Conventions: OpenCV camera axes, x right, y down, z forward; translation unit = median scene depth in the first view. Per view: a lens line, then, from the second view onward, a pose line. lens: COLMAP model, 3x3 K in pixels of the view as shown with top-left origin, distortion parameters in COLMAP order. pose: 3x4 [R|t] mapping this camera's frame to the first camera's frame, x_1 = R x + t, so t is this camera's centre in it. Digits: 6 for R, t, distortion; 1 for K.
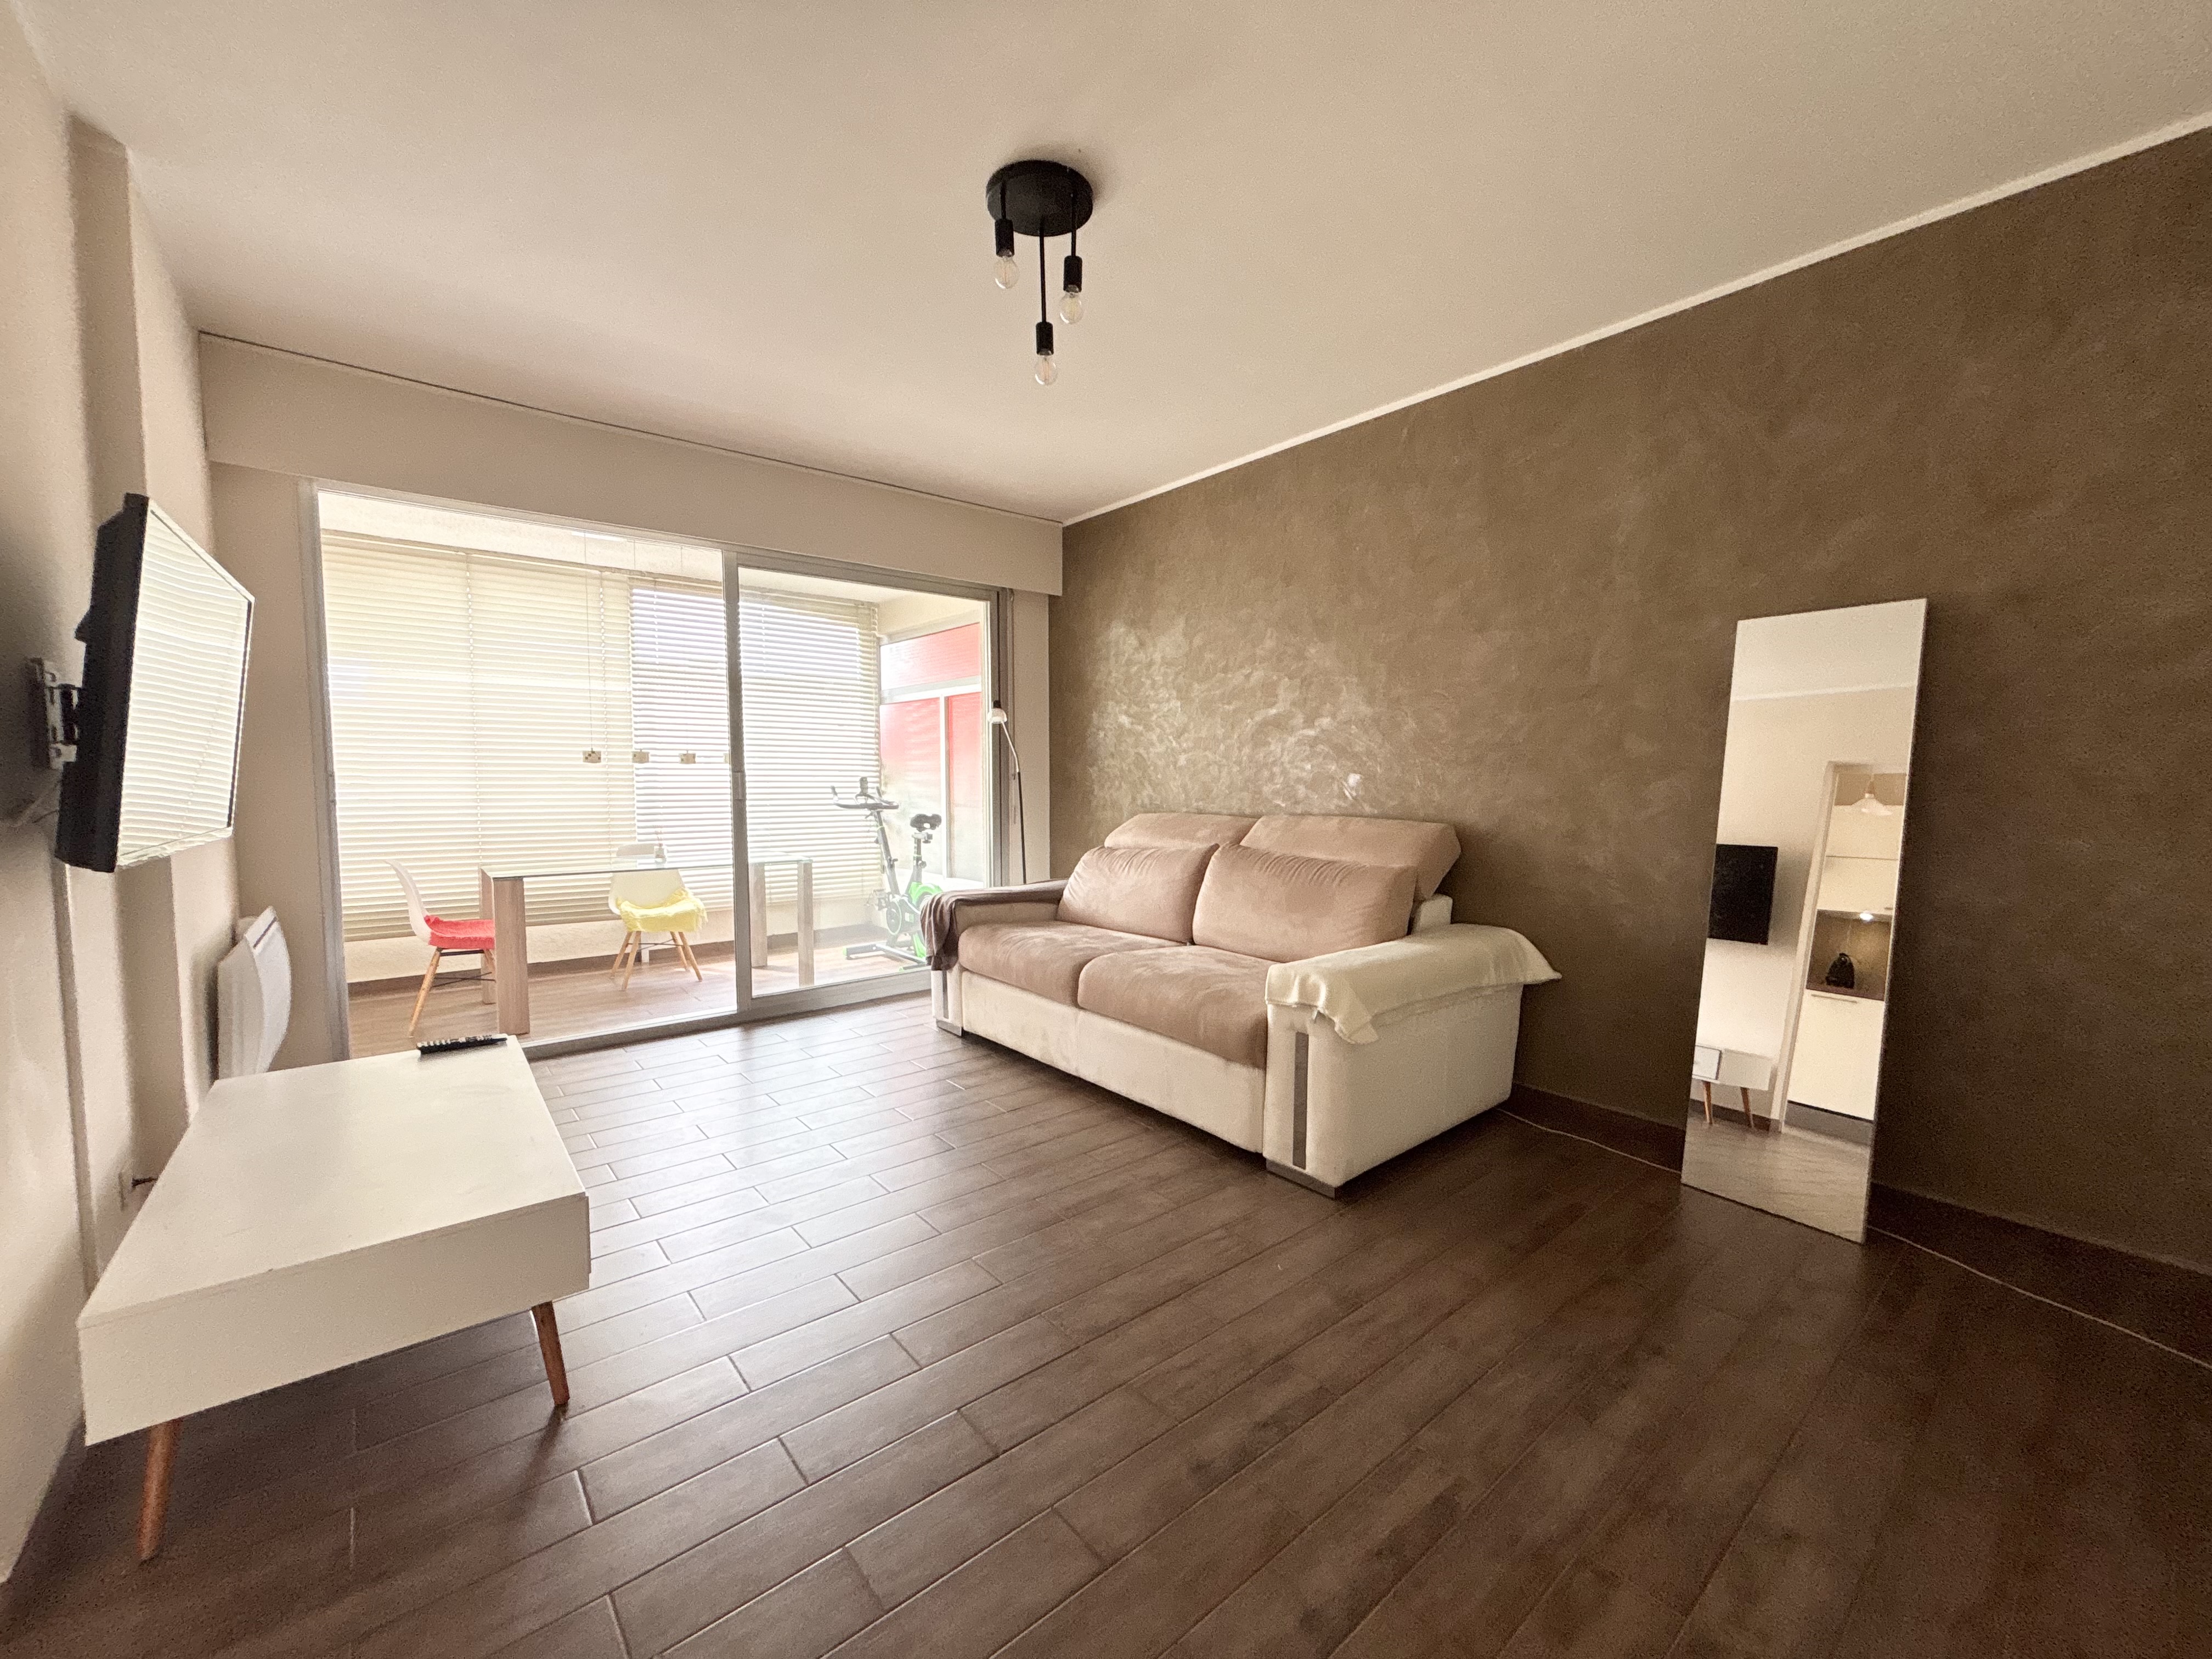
lens RADIAL K [[906.1, 0, 1091.4], [0, 906.1, 826.7], [0, 0, 1]] dist [-0.012137, -0.000103]
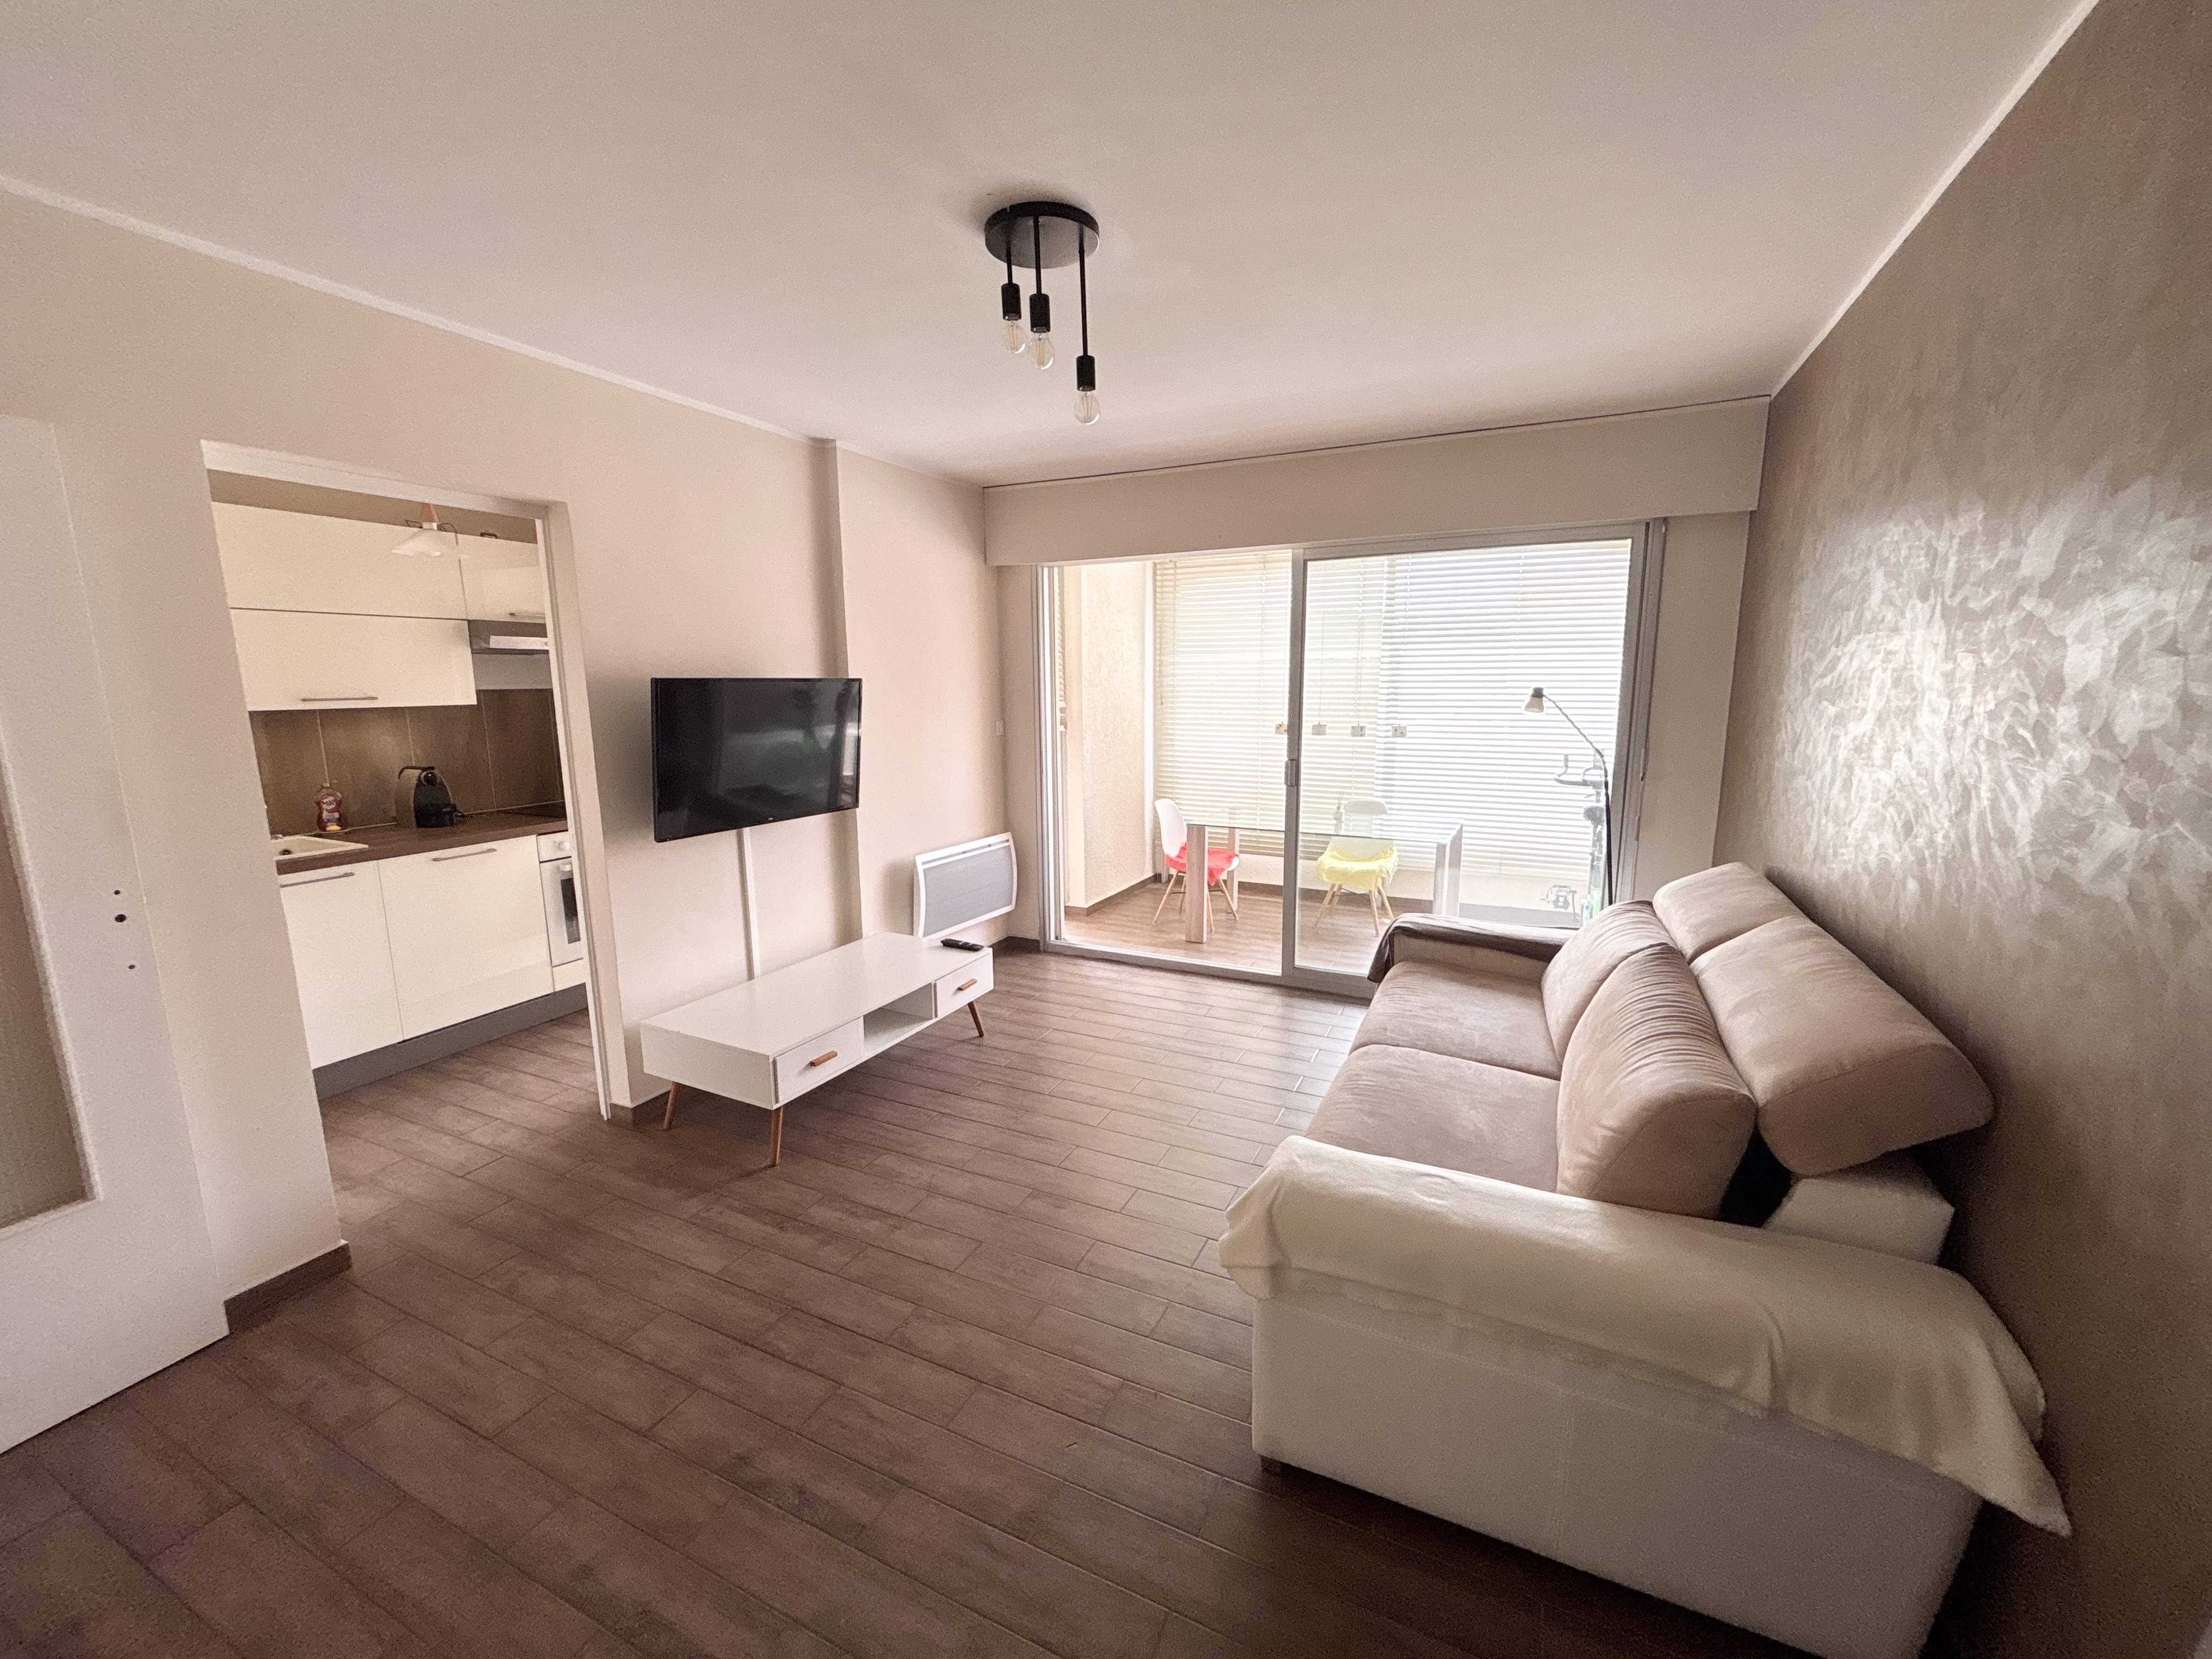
lens RADIAL K [[892.3, 0, 1106.0], [0, 892.3, 829.5], [0, 0, 1]] dist [-0.000655, -0.000276]
pose [[0.424019, 0.147926, -0.893491, 0.840772], [-0.049548, 0.988882, 0.140205, -0.205627], [0.904297, -0.015179, 0.426634, 0.628925]]
